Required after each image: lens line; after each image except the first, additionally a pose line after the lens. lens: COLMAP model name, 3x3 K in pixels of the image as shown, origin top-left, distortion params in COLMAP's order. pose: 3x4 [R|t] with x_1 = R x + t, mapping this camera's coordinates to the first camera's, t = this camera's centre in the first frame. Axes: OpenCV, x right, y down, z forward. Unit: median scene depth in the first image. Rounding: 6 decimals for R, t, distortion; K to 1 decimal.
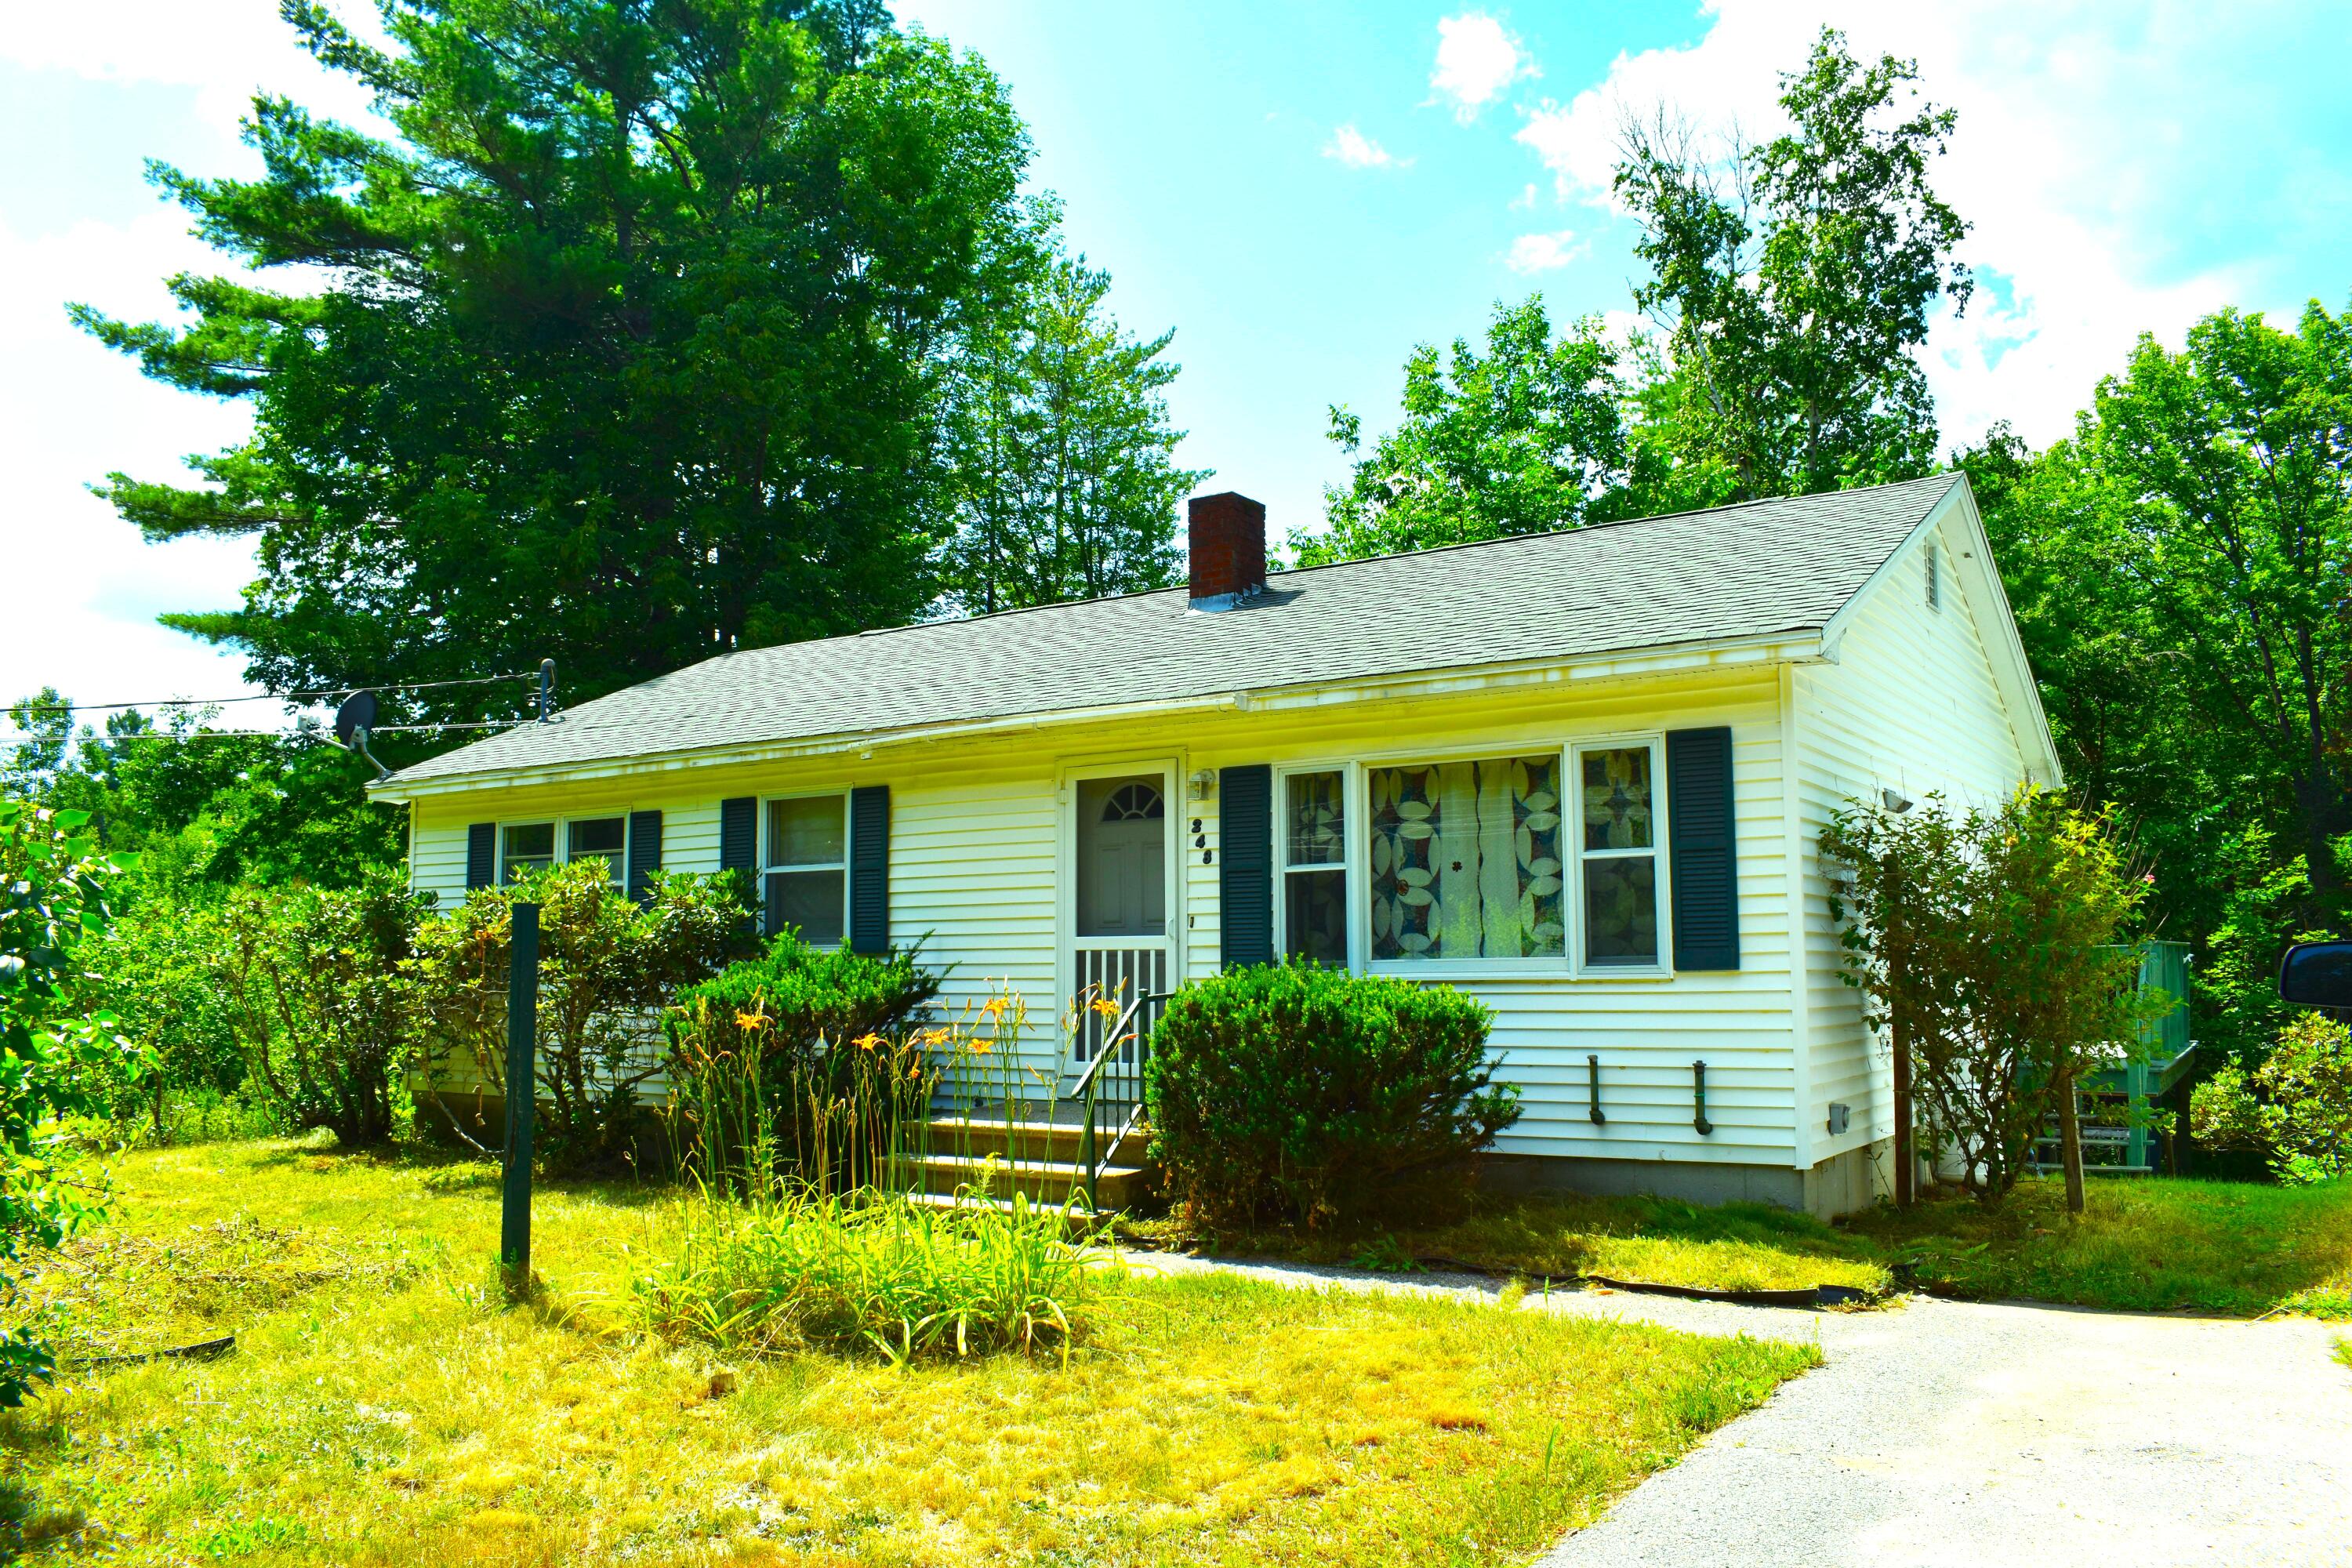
lens RADIAL K [[1792.7, 0, 1176.8], [0, 1792.7, 786.1], [0, 0, 1]] dist [-0.076407, -0.009047]
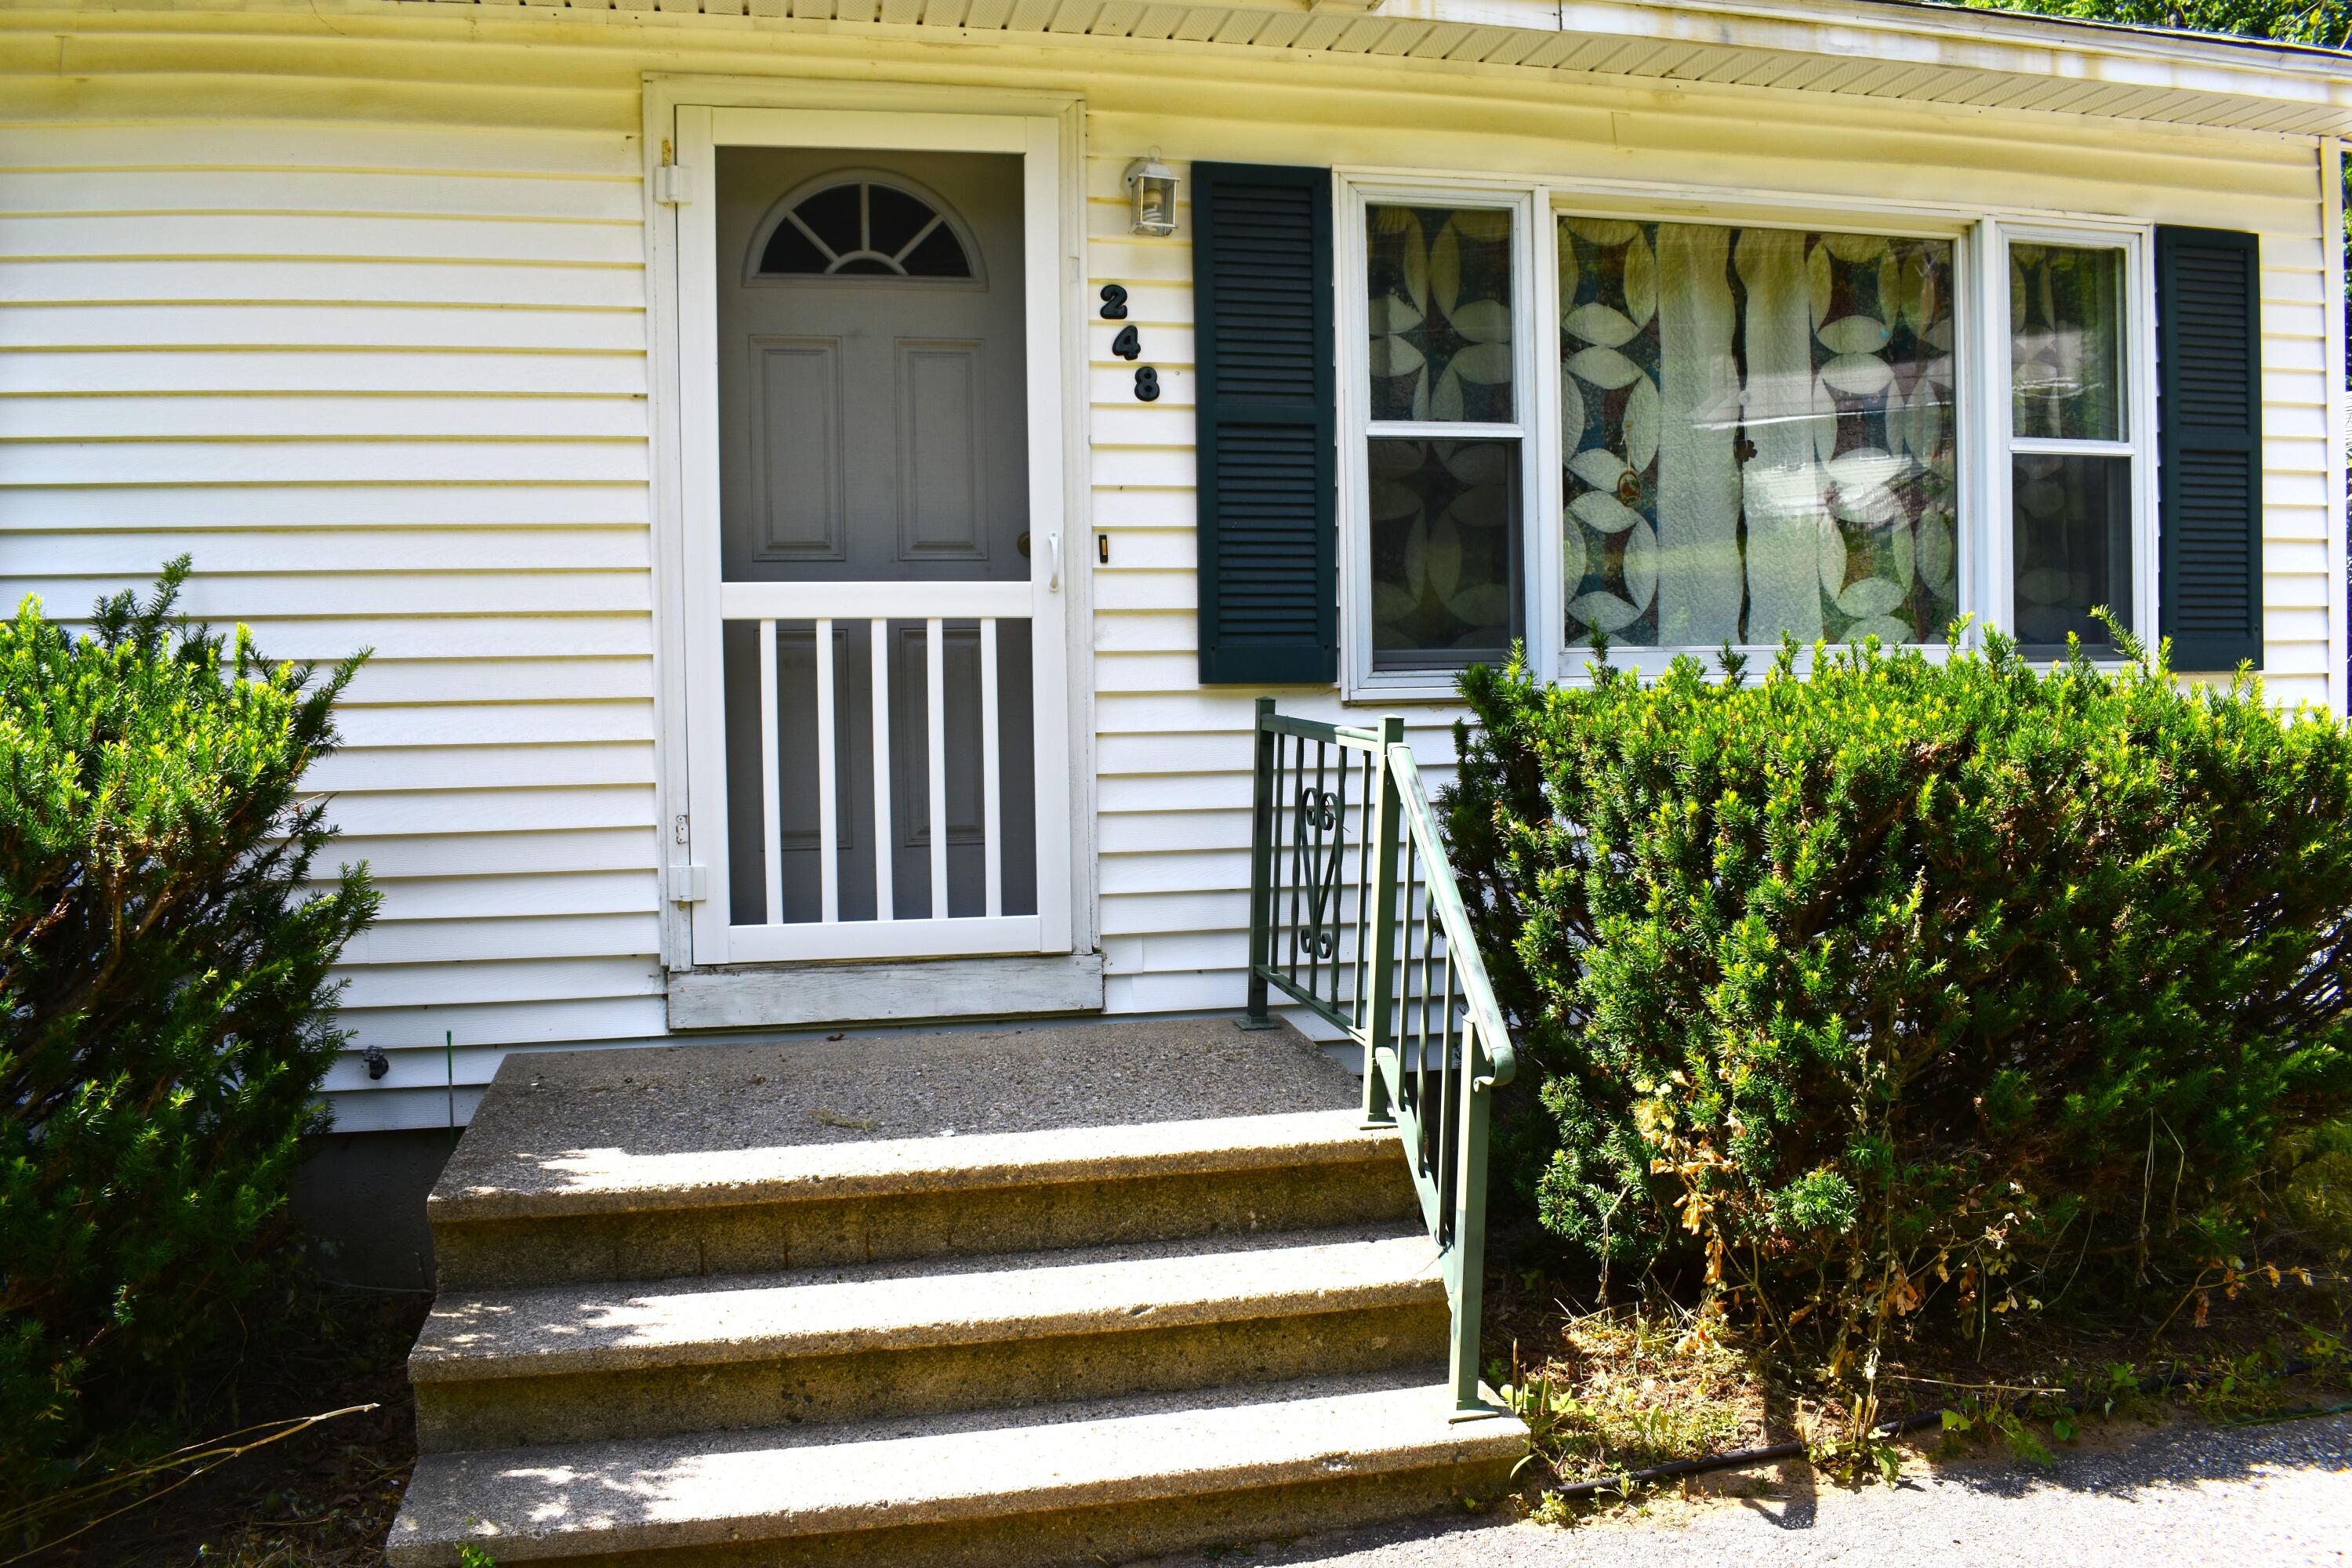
lens RADIAL K [[1792.7, 0, 1187.2], [0, 1792.7, 779.7], [0, 0, 1]] dist [-0.076407, -0.009047]
pose [[0.700663, -0.038590, 0.712448, -0.258954], [-0.064495, 0.991023, 0.117108, 0.079132], [-0.710571, -0.128003, 0.691885, 0.714308]]
